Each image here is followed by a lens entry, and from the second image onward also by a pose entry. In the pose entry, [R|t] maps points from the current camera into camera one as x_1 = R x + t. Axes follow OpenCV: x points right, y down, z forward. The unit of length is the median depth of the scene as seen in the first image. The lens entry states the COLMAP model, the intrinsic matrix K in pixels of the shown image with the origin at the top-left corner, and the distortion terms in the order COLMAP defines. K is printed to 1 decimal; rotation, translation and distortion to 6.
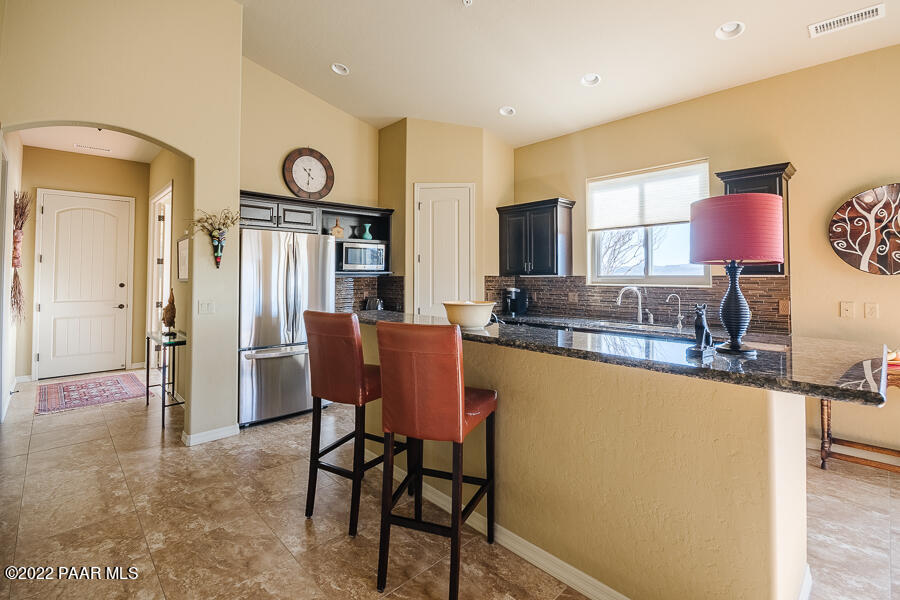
lens RADIAL K [[391.9, 0, 433.7], [0, 391.9, 263.5], [0, 0, 1]] dist [0.031128, -0.009242]
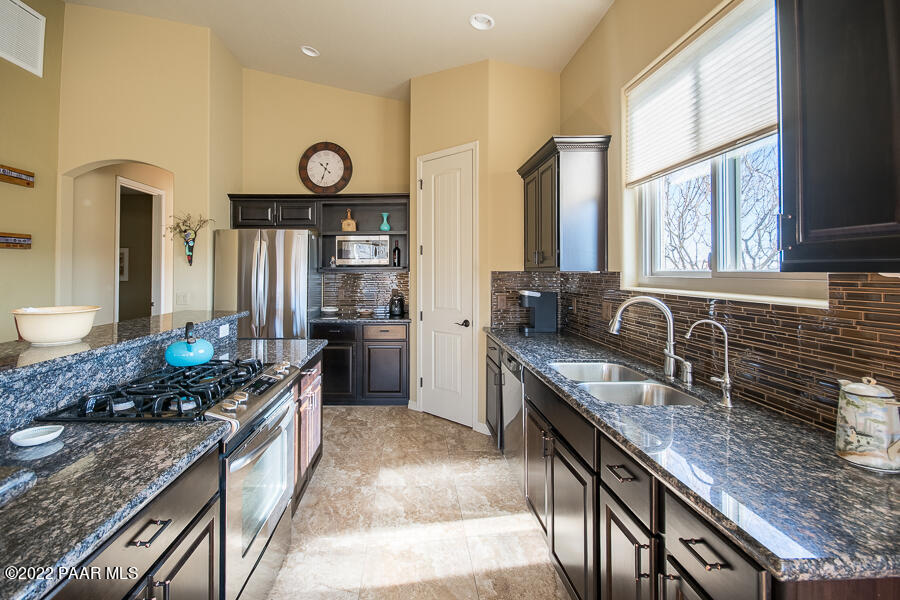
lens RADIAL K [[391.9, 0, 433.7], [0, 391.9, 263.5], [0, 0, 1]] dist [0.031128, -0.009242]
pose [[0.760379, -0.012727, -0.649355, 0.525659], [0.023522, 0.999692, 0.007950, 0.009474], [0.649054, -0.021319, 0.760444, 0.421515]]
